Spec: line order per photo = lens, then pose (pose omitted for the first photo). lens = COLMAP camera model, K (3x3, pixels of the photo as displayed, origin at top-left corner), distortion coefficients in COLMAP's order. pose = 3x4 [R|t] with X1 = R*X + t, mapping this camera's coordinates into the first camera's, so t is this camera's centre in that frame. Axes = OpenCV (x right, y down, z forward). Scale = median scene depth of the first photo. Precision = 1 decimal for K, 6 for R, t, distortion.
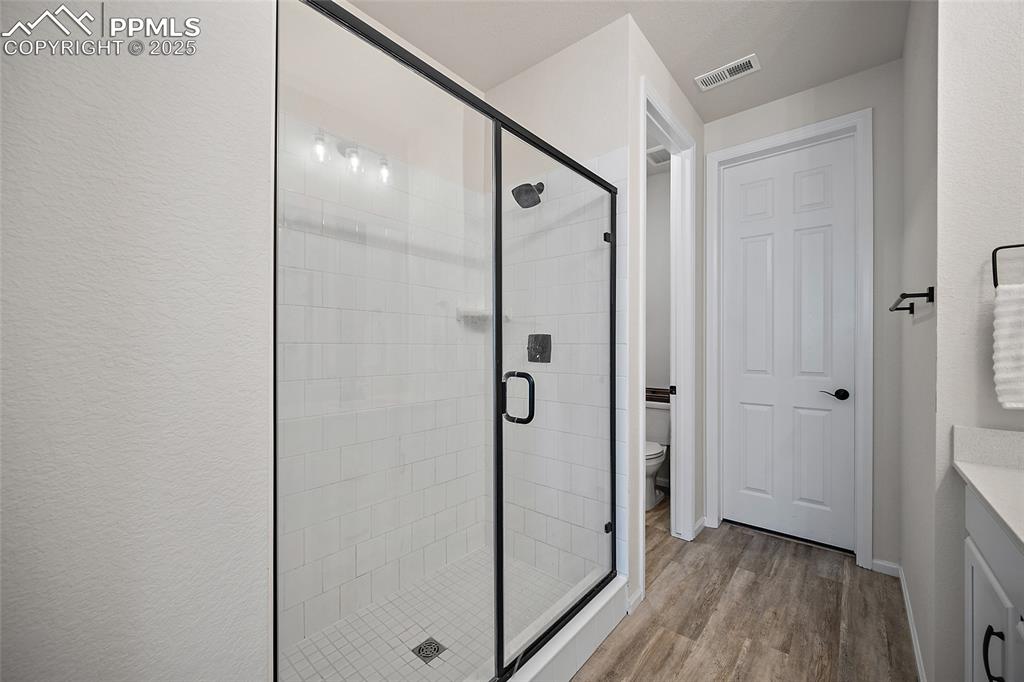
lens RADIAL K [[404.4, 0, 512.5], [0, 404.4, 347.6], [0, 0, 1]] dist [-0.001815, -0.000177]
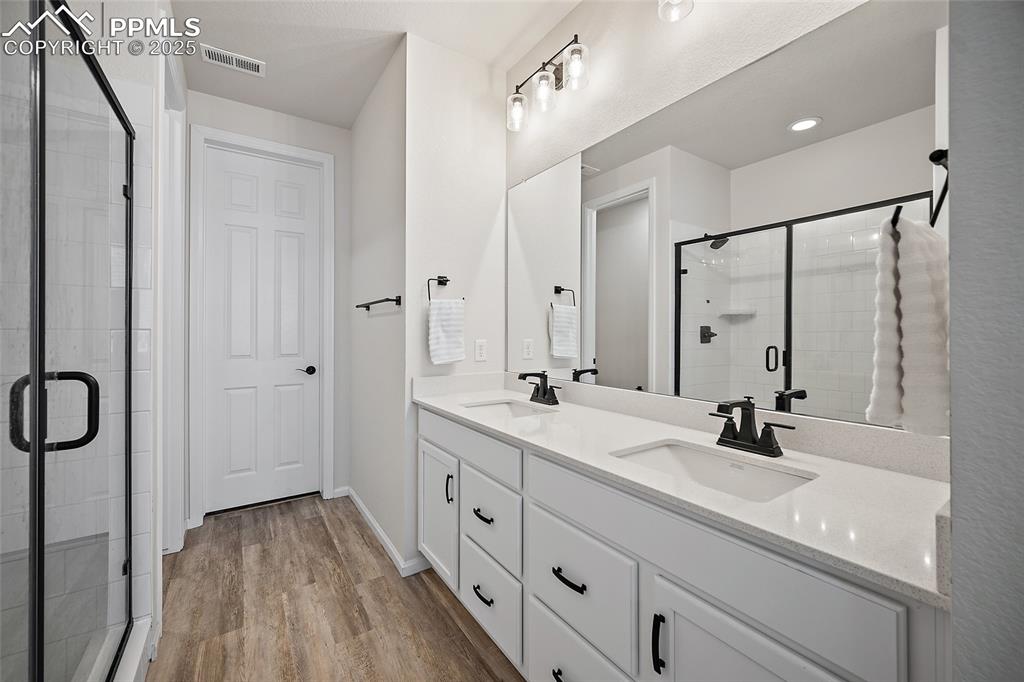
lens RADIAL K [[404.4, 0, 502.2], [0, 404.4, 333.3], [0, 0, 1]] dist [-0.001815, -0.000177]
pose [[0.282606, -0.003706, 0.959229, -0.268349], [0.005418, 0.999983, 0.002268, 0.001061], [-0.959221, 0.004557, 0.282621, 0.083108]]
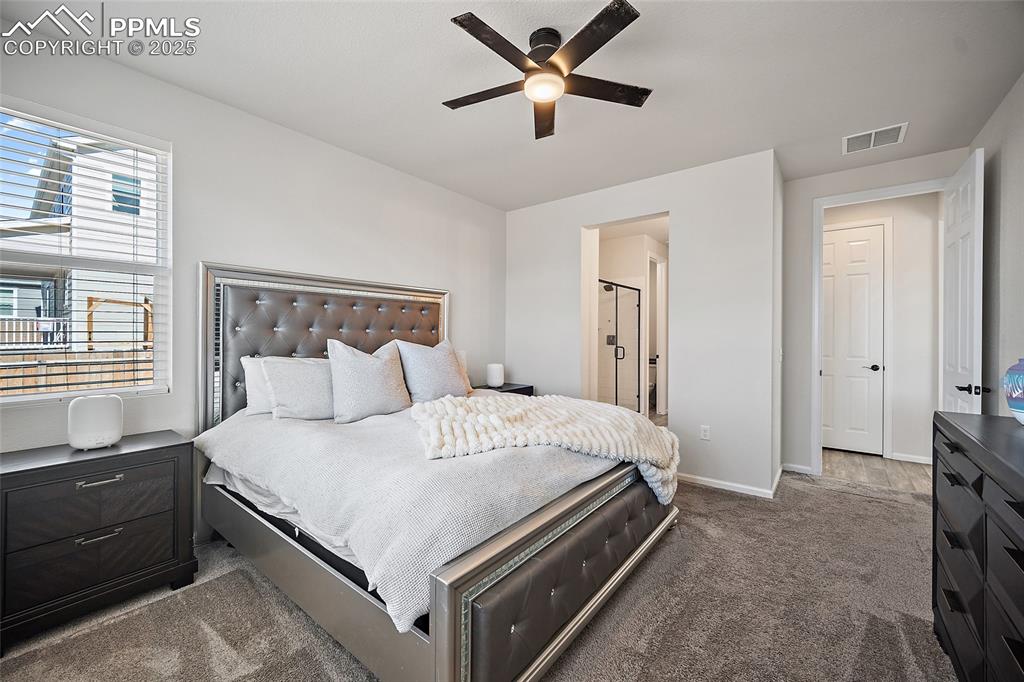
lens RADIAL K [[404.4, 0, 515.3], [0, 404.4, 336.6], [0, 0, 1]] dist [-0.001815, -0.000177]
pose [[0.999203, 0.002040, 0.039855, -0.759879], [-0.002113, 0.999996, 0.001790, -0.022056], [-0.039851, -0.001873, 0.999204, -1.905875]]
